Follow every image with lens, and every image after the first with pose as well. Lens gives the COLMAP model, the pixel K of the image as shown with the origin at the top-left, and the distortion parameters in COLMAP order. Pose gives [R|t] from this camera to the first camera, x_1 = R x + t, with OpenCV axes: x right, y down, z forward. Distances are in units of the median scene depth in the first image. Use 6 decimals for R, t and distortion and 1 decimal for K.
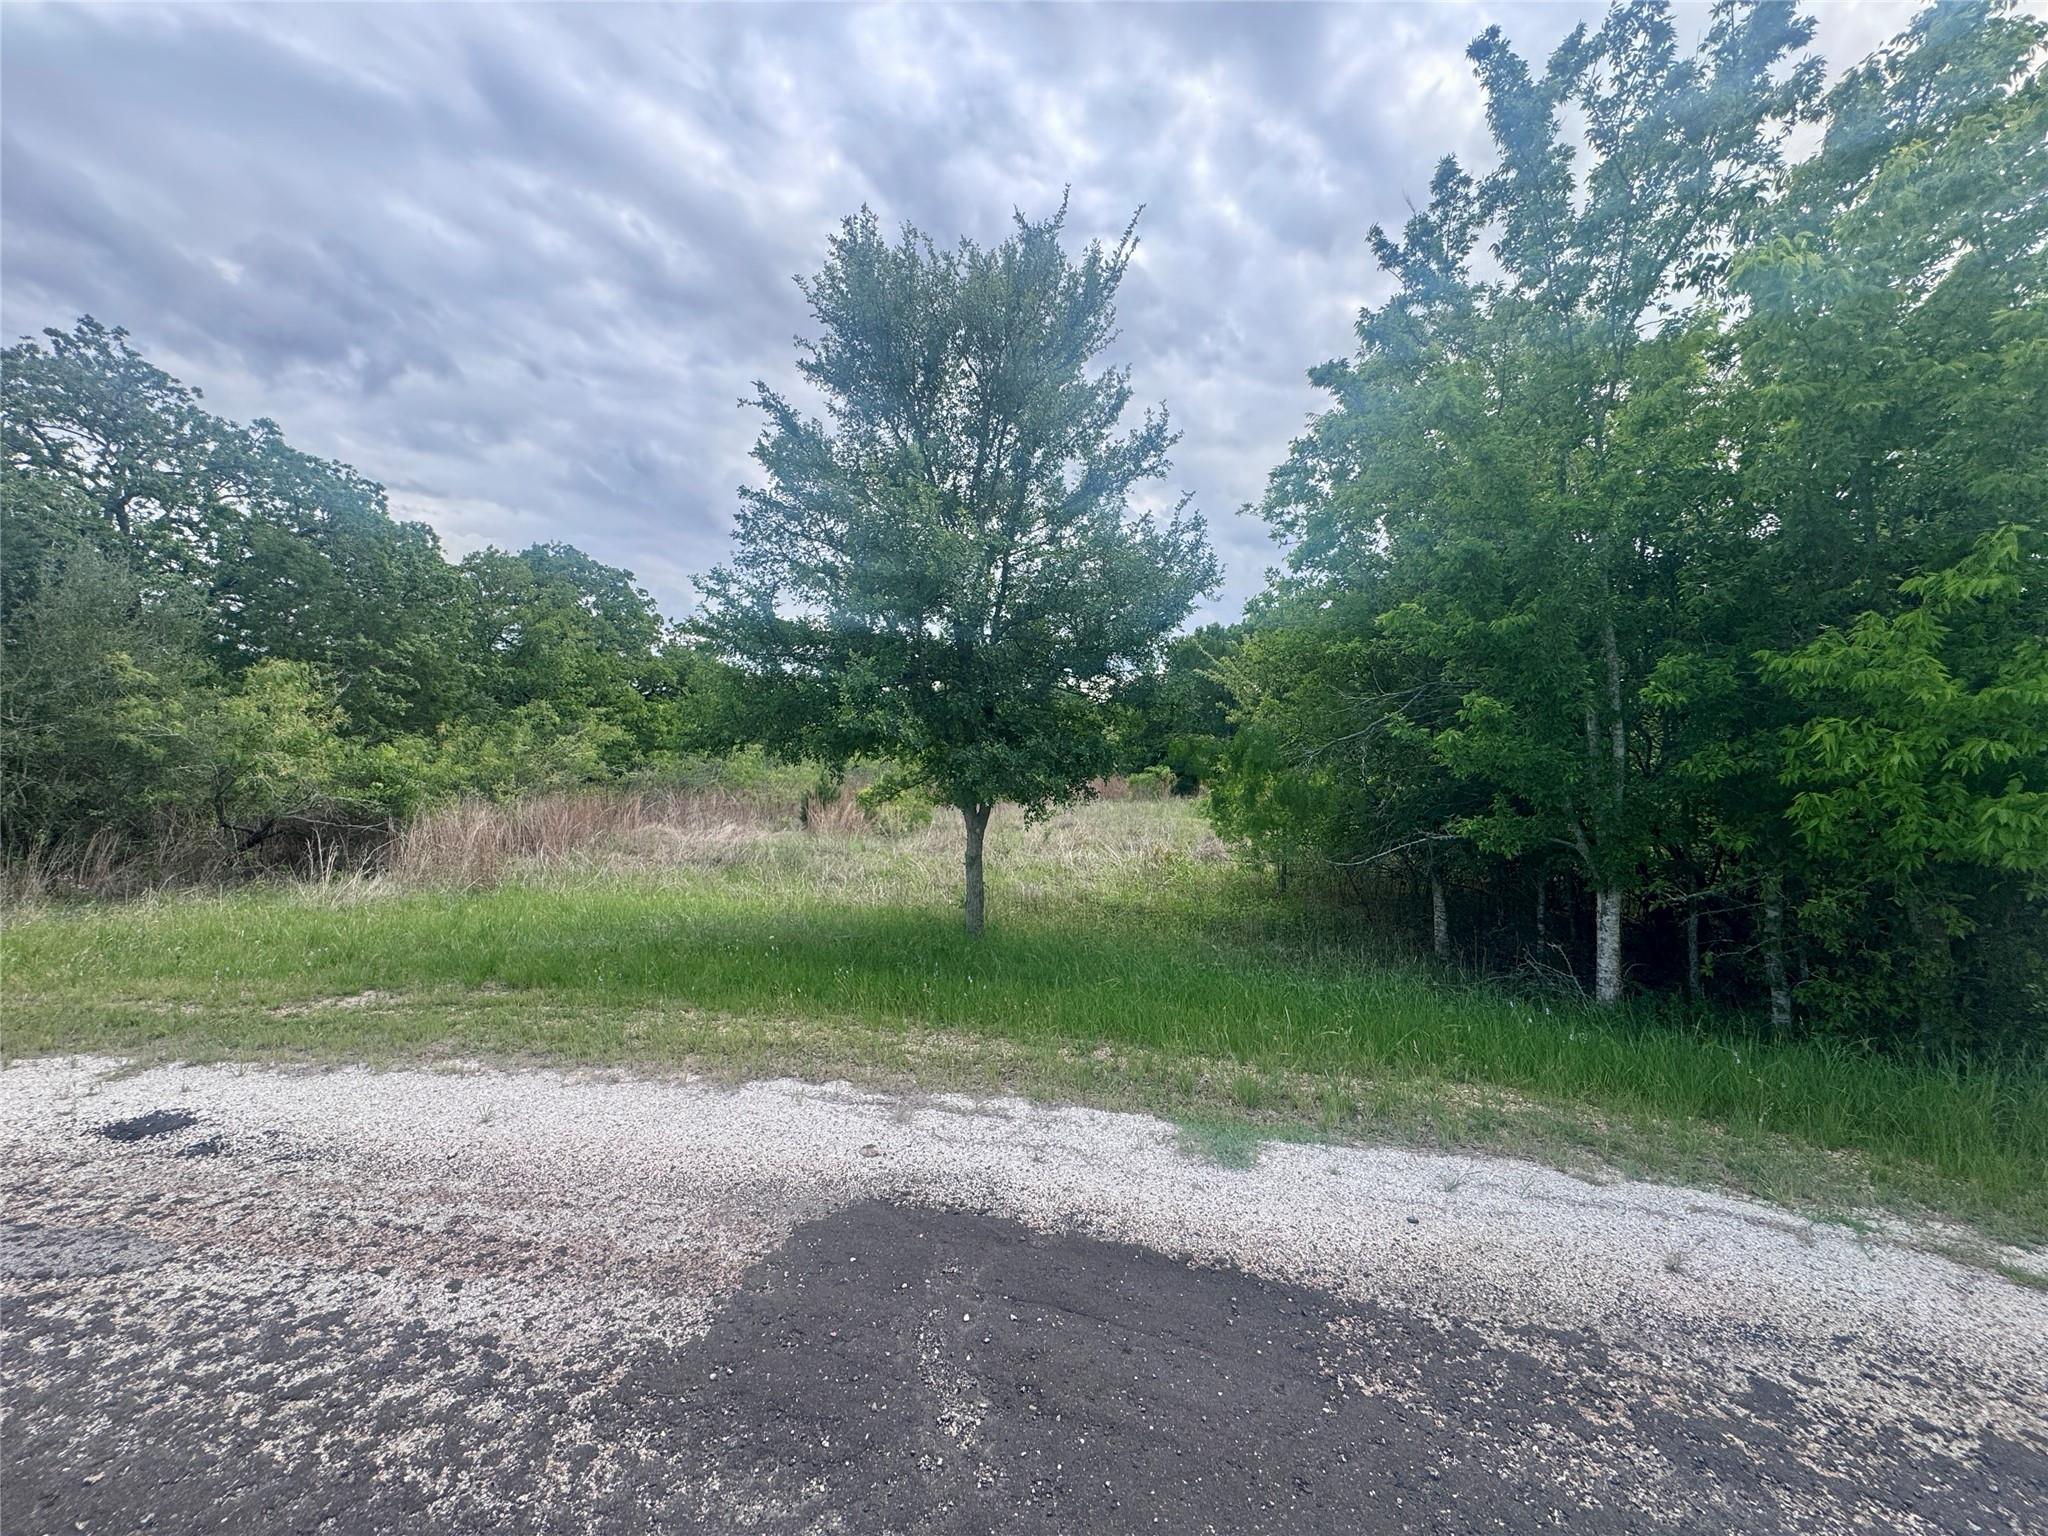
lens RADIAL K [[816.4, 0, 1031.9], [0, 816.4, 765.5], [0, 0, 1]] dist [-0.005324, 0.000629]
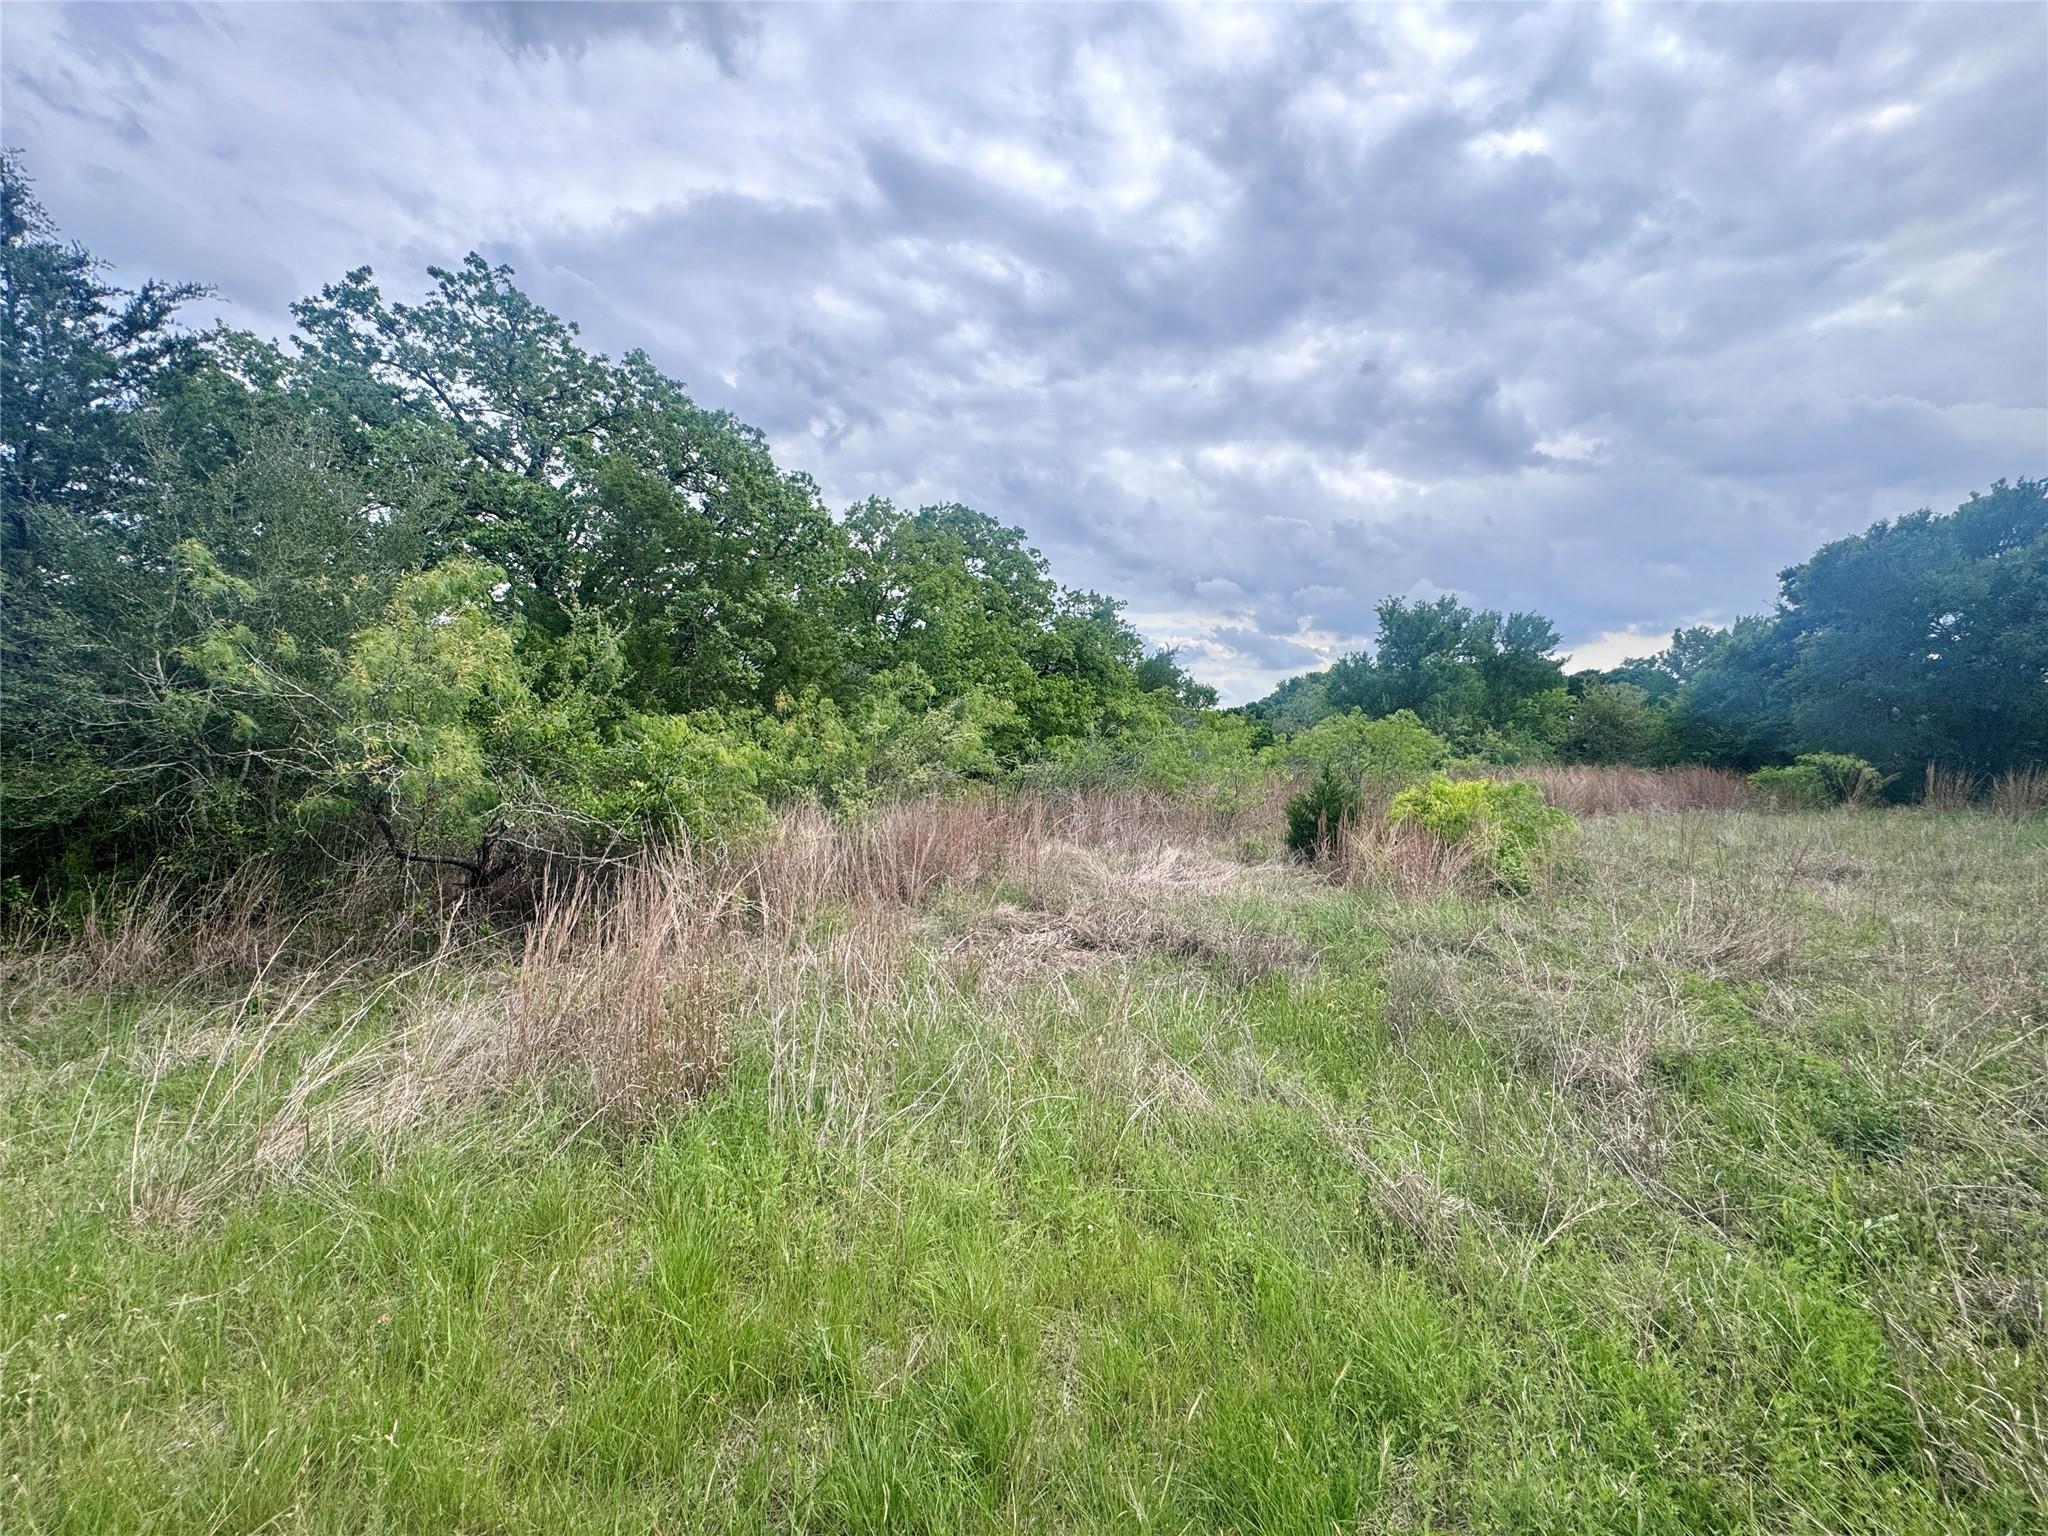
lens RADIAL K [[816.4, 0, 1020.3], [0, 816.4, 768.0], [0, 0, 1]] dist [-0.005324, 0.000629]
pose [[0.898359, 0.000312, -0.439262, -0.162268], [0.004138, 0.999949, 0.009174, 0.003901], [0.439242, -0.010060, 0.898312, 0.317296]]
